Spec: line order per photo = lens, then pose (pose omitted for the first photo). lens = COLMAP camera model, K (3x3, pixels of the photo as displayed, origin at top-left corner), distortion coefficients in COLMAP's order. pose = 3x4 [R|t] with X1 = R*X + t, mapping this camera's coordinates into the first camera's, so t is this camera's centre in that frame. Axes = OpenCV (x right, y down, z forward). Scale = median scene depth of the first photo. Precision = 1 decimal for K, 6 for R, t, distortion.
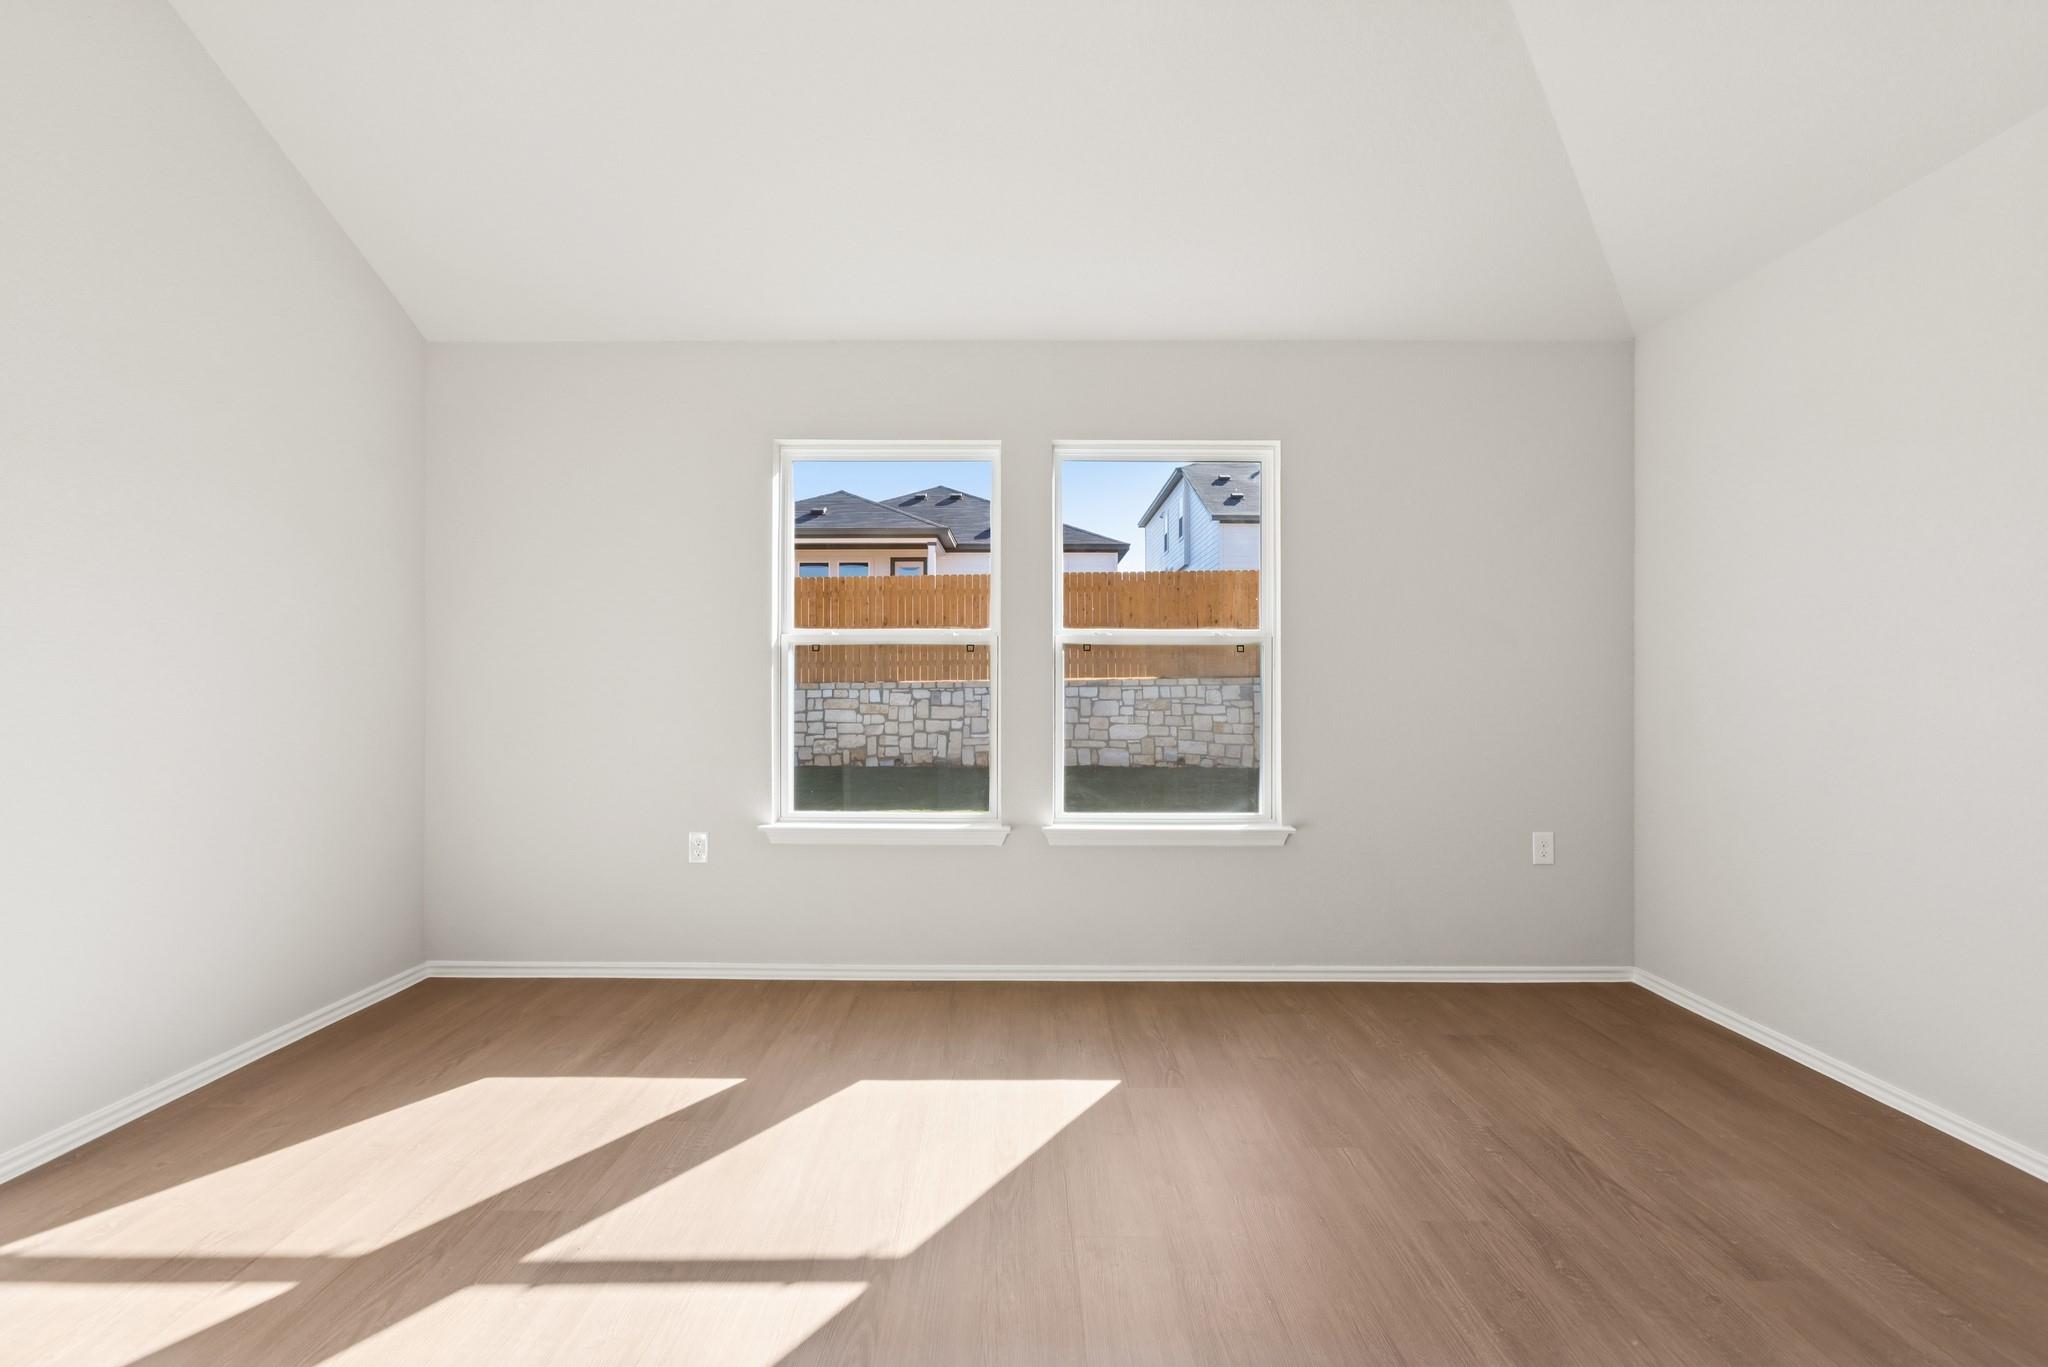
lens RADIAL K [[944.9, 0, 997.5], [0, 944.9, 677.1], [0, 0, 1]] dist [0.001419, 0.000794]
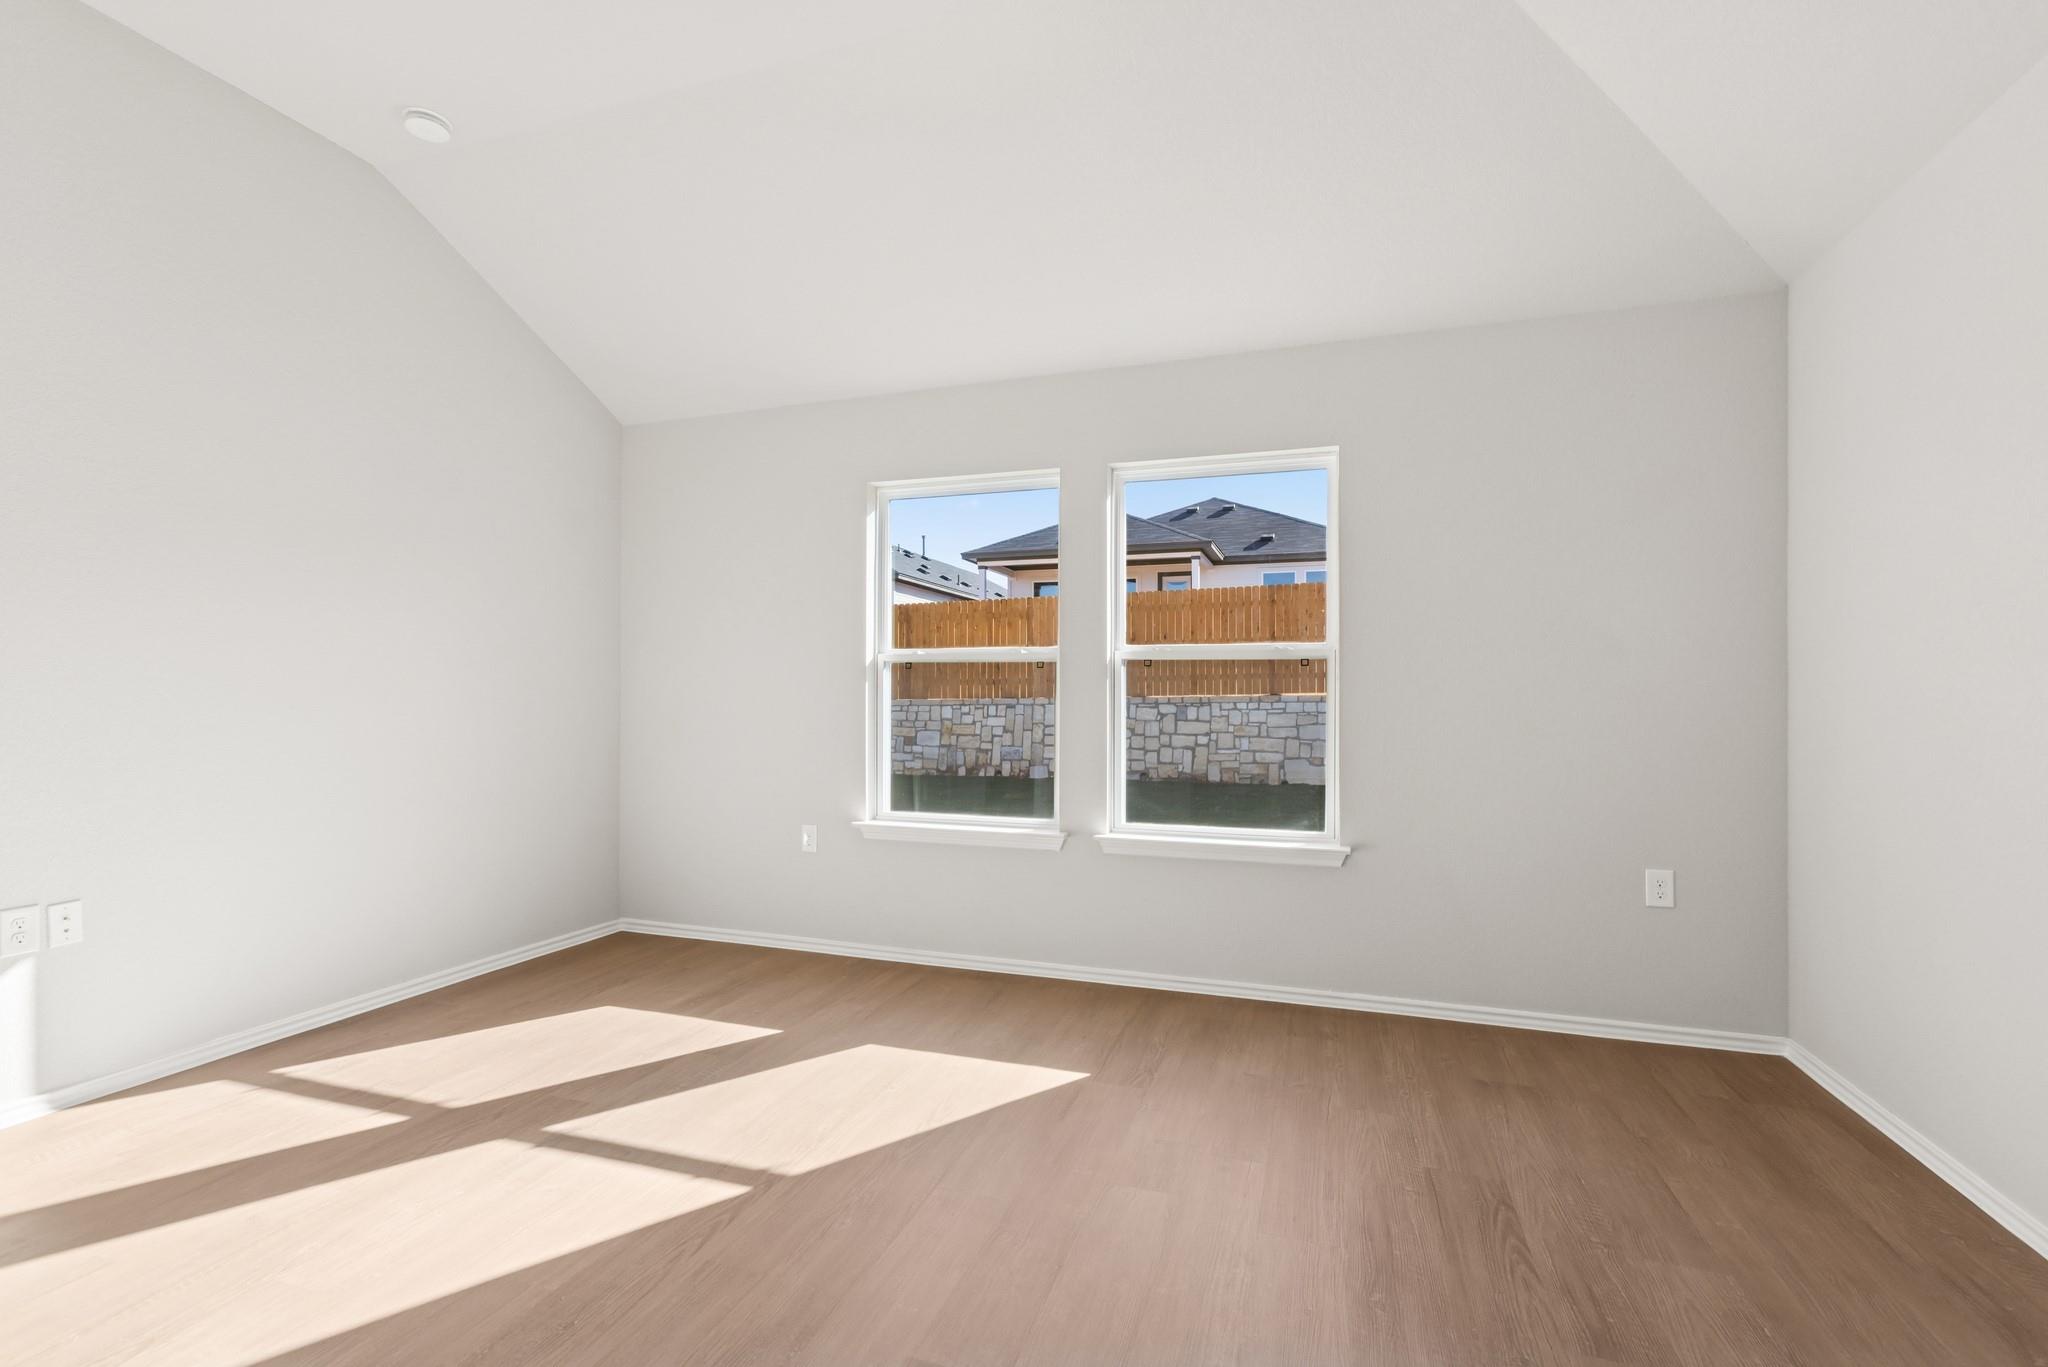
lens RADIAL K [[943.1, 0, 985.1], [0, 943.1, 690.6], [0, 0, 1]] dist [0.000743, 0.000799]
pose [[0.942290, -0.001339, -0.334794, 0.266700], [0.000809, 0.999998, -0.001722, 0.000349], [0.334796, 0.001351, 0.942290, -0.022503]]
